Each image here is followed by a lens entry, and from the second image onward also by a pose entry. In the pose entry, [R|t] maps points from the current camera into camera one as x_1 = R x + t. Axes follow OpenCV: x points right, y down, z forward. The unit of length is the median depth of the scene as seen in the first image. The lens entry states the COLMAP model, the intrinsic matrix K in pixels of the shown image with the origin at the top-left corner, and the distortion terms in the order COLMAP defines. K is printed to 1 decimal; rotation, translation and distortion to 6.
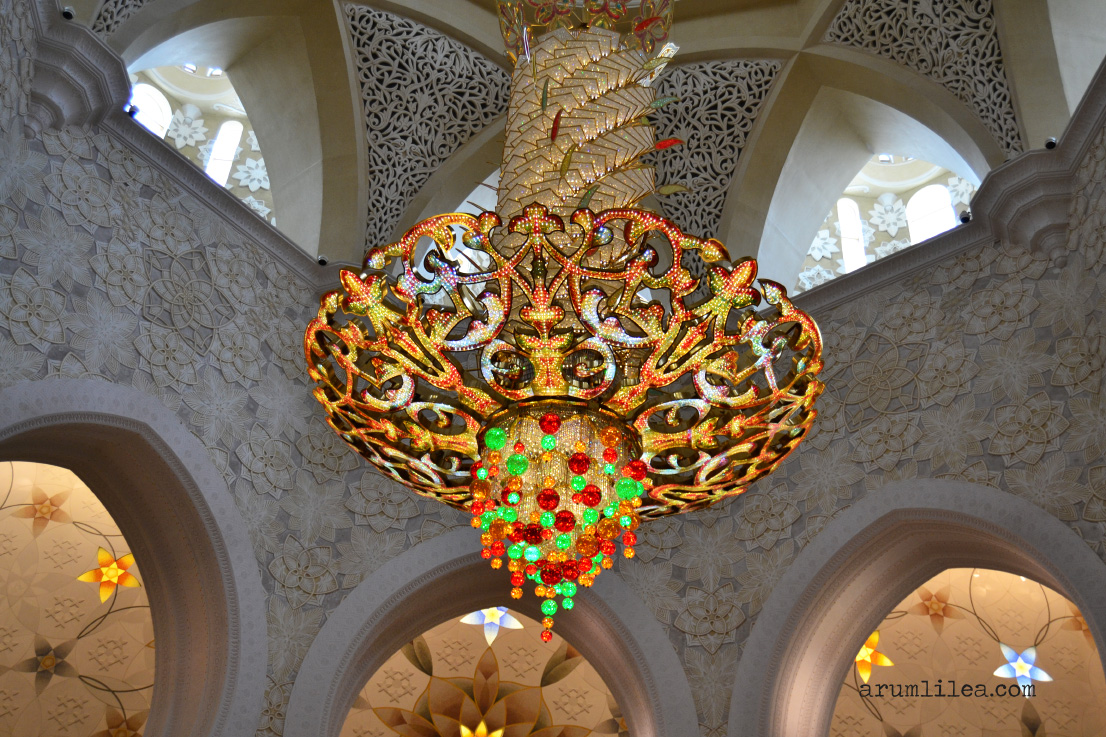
lens RADIAL K [[1274.3, 0, 553.0], [0, 1274.3, 368.5], [0, 0, 1]] dist [-0.073078, 0.018085]
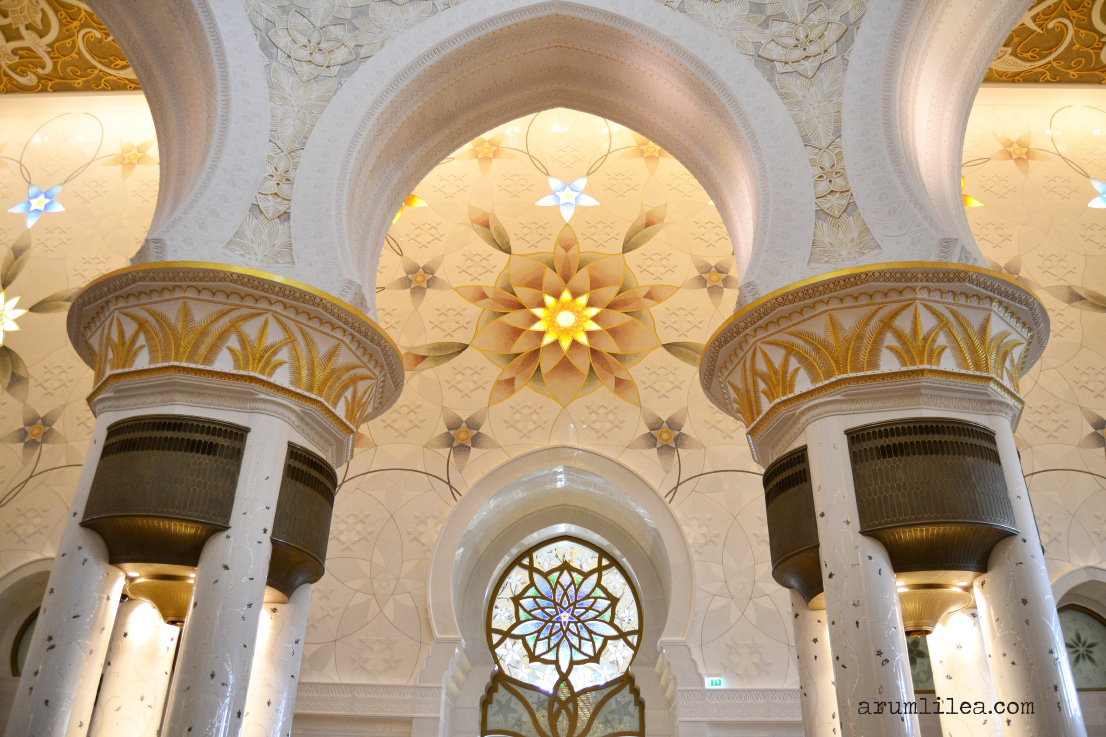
lens RADIAL K [[894.6, 0, 553.0], [0, 894.6, 368.5], [0, 0, 1]] dist [-0.084285, 0.005518]
pose [[0.988479, -0.104700, -0.109305, 0.004266], [0.119252, 0.983448, 0.136418, 0.304253], [0.093213, -0.147881, 0.984603, 0.388534]]
